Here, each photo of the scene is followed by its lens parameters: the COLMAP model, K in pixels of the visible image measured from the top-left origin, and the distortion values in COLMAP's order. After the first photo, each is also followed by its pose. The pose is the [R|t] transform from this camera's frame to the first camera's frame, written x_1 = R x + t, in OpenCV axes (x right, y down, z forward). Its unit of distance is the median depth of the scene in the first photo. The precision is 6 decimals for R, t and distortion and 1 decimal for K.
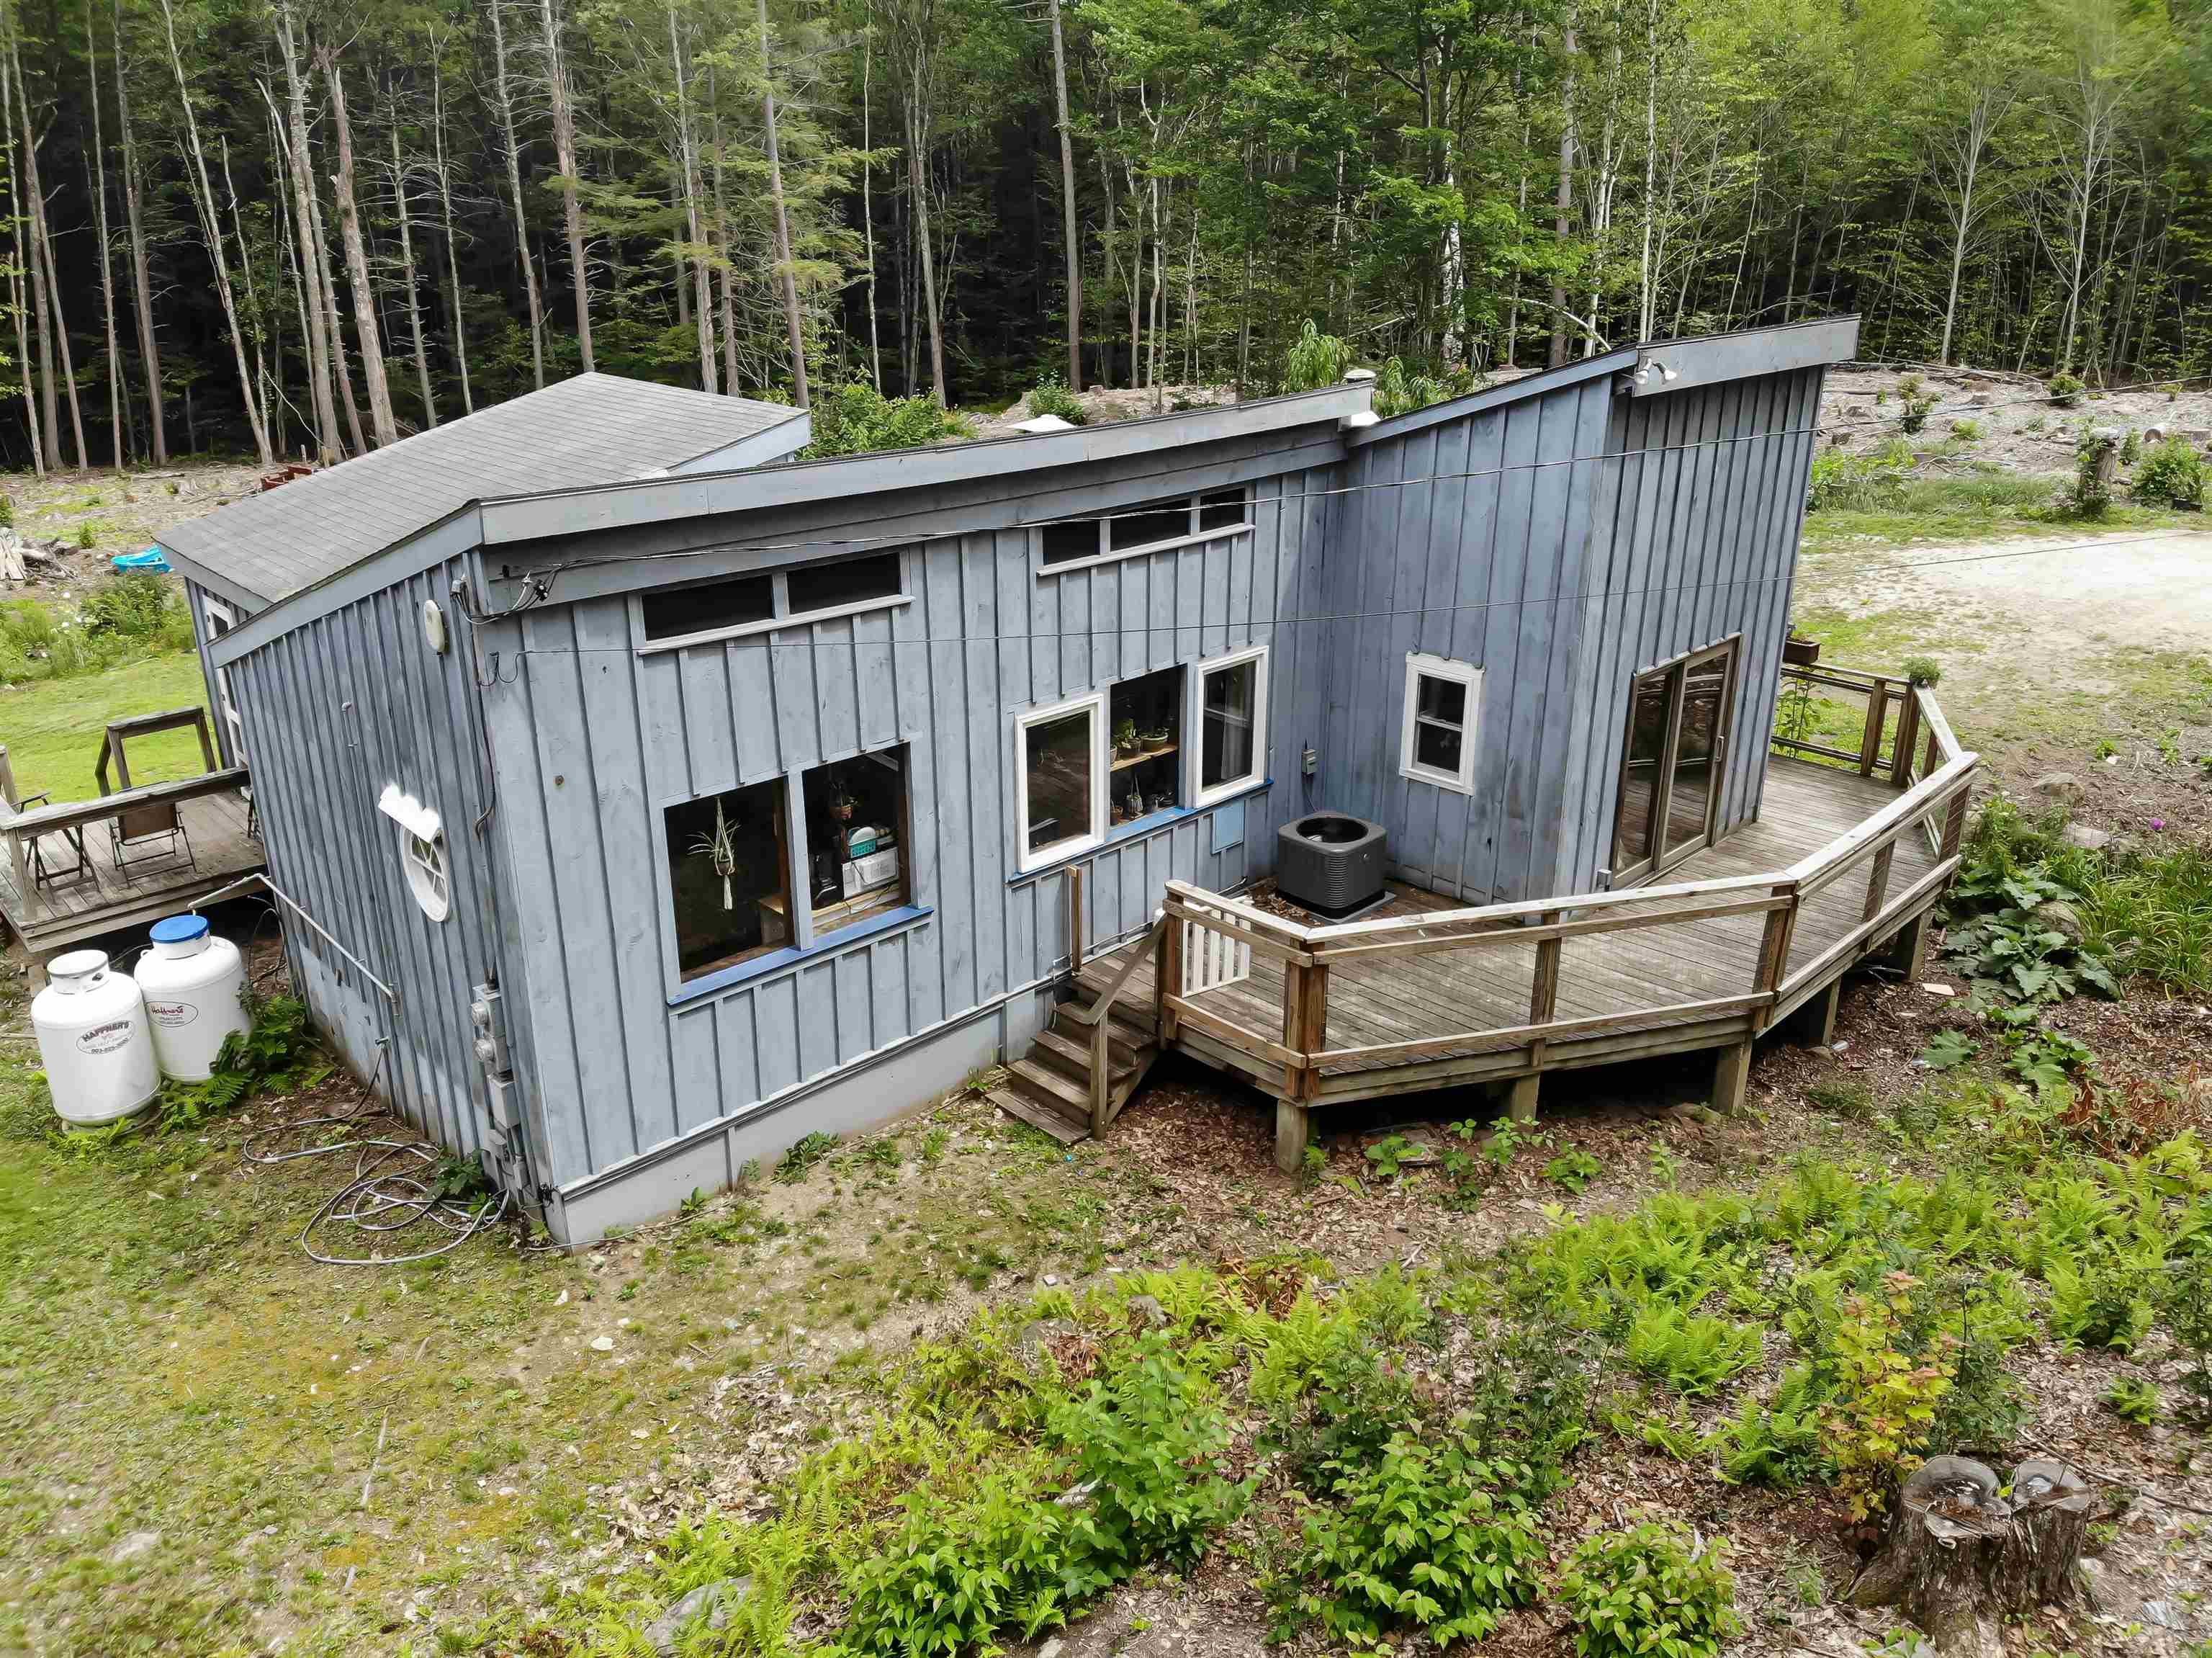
lens RADIAL K [[1625.5, 0, 1101.3], [0, 1625.5, 811.8], [0, 0, 1]] dist [0.069905, -0.201039]
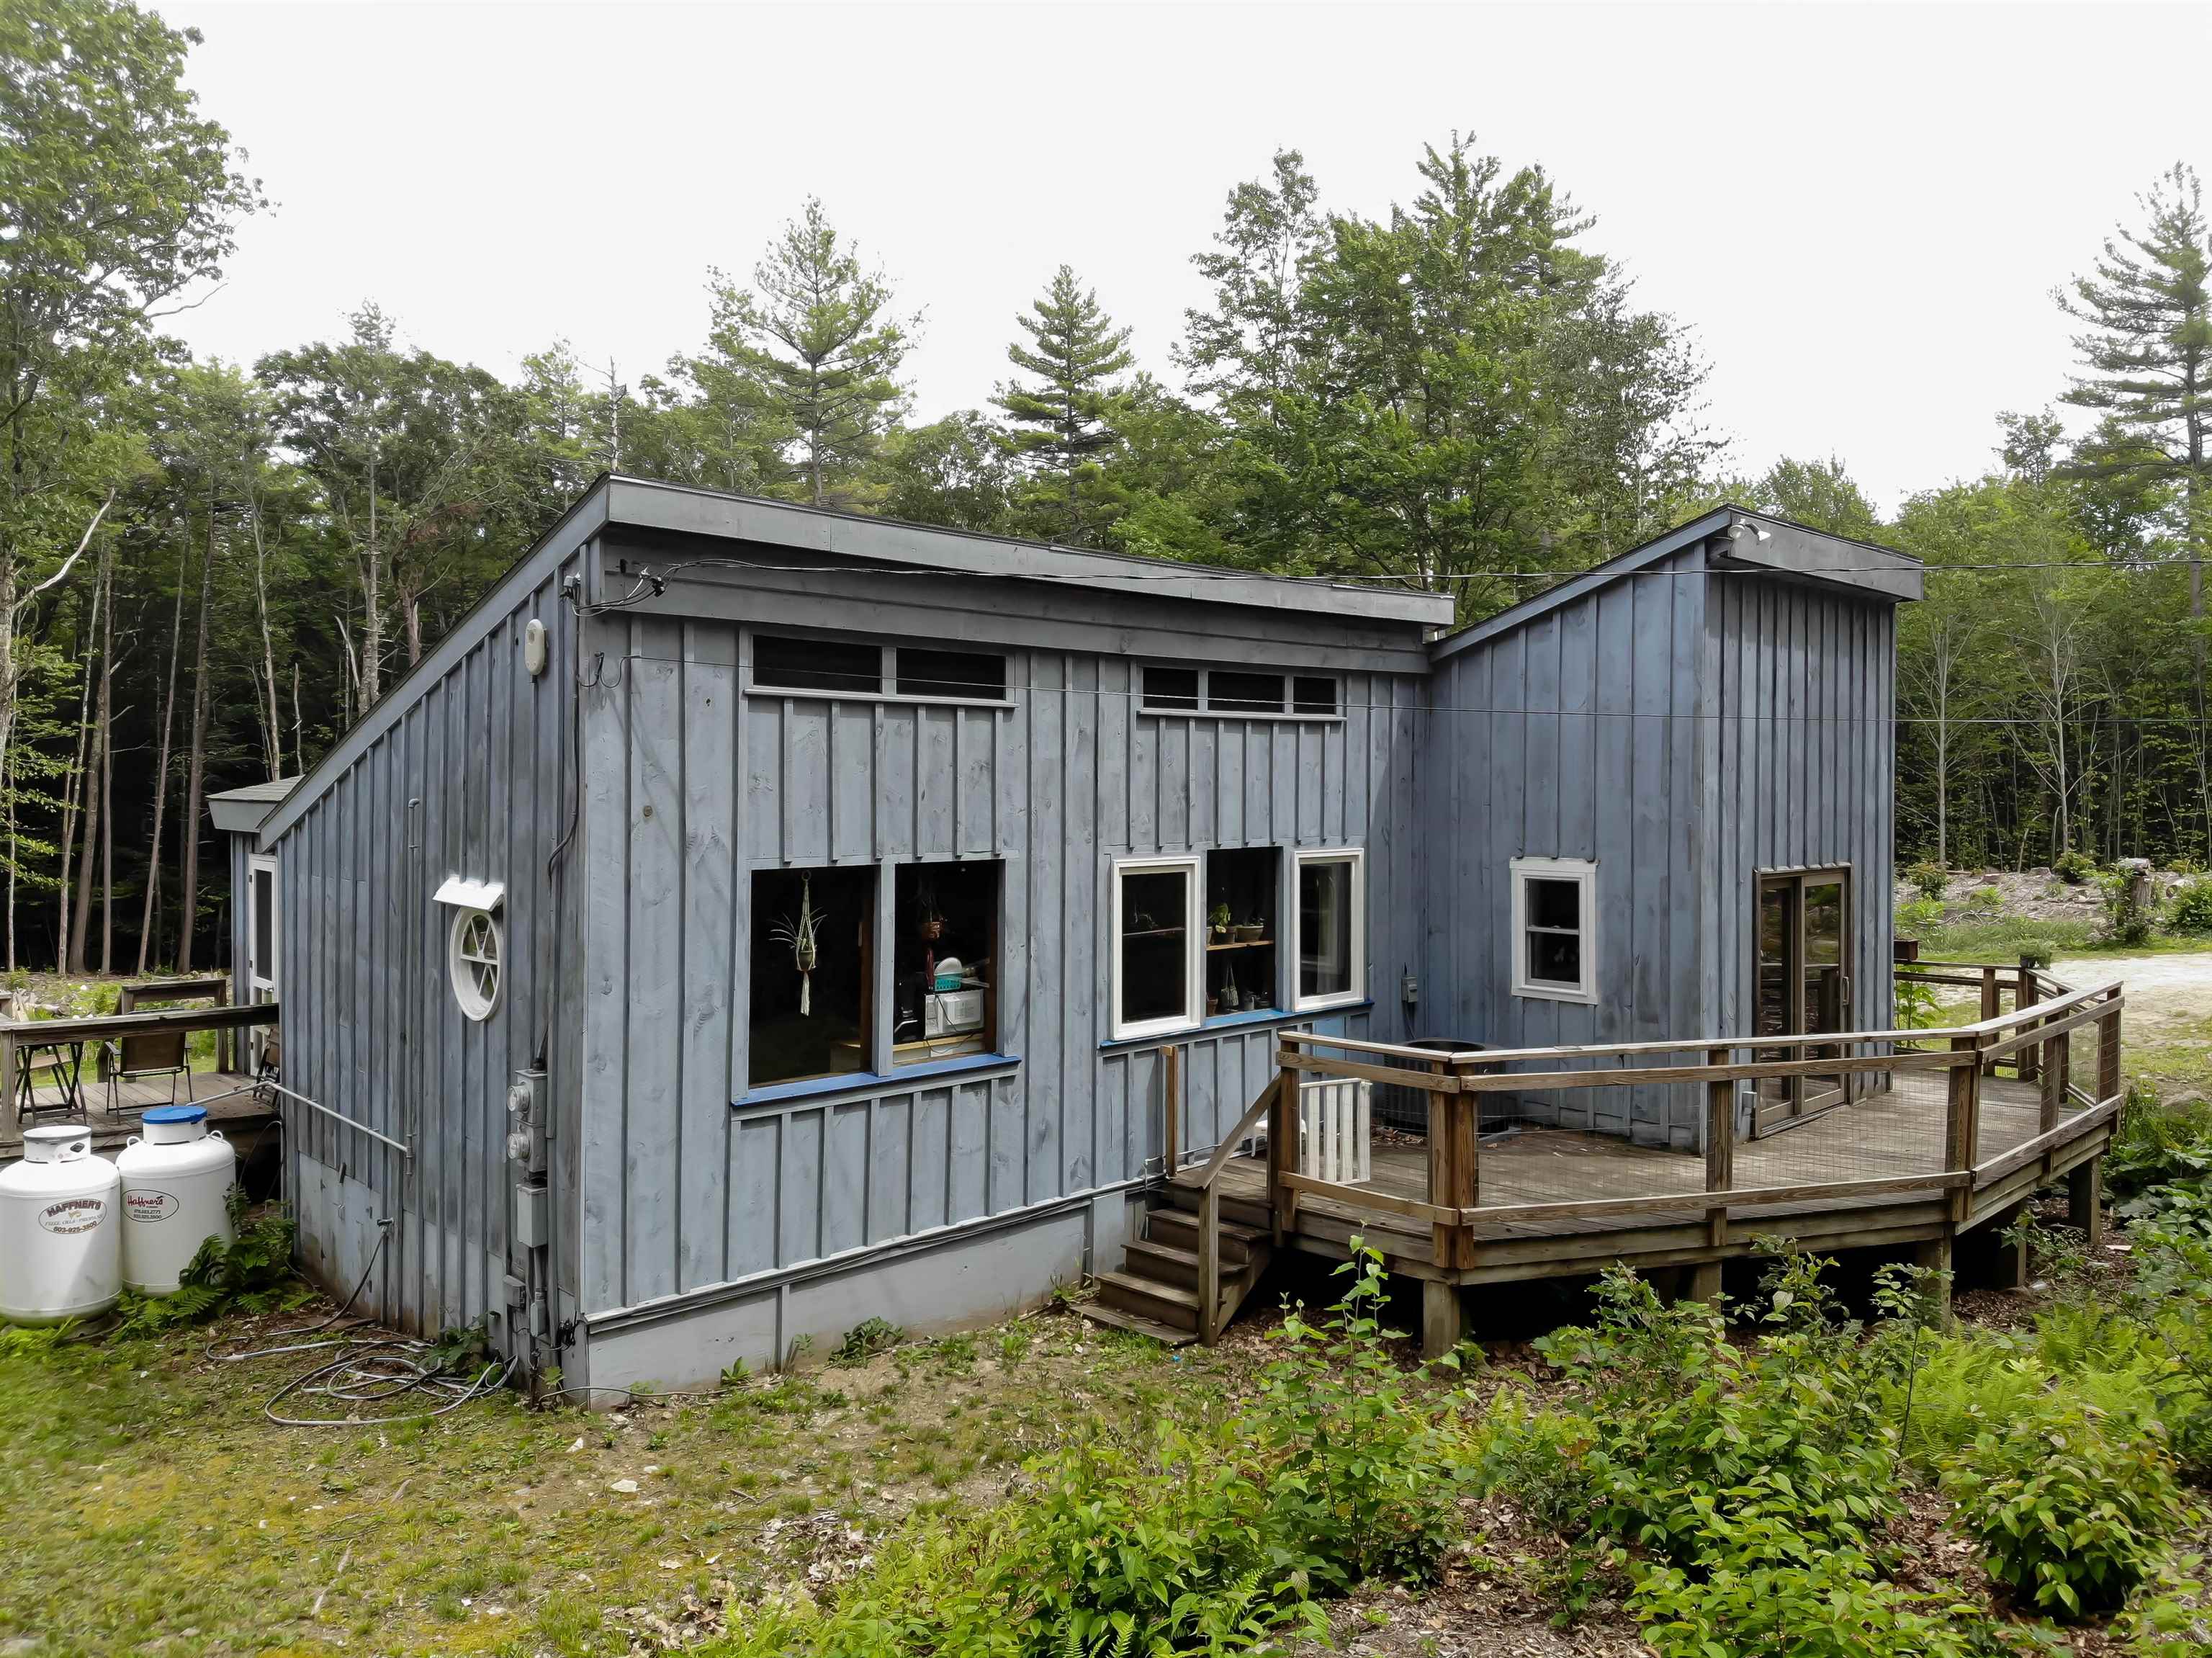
lens RADIAL K [[1616.5, 0, 1044.0], [0, 1616.5, 861.4], [0, 0, 1]] dist [0.071350, -0.206853]
pose [[0.999794, 0.005497, -0.019543, -0.073664], [-0.012280, 0.930315, -0.366556, 0.285096], [0.016166, 0.366721, 0.930191, 0.128282]]
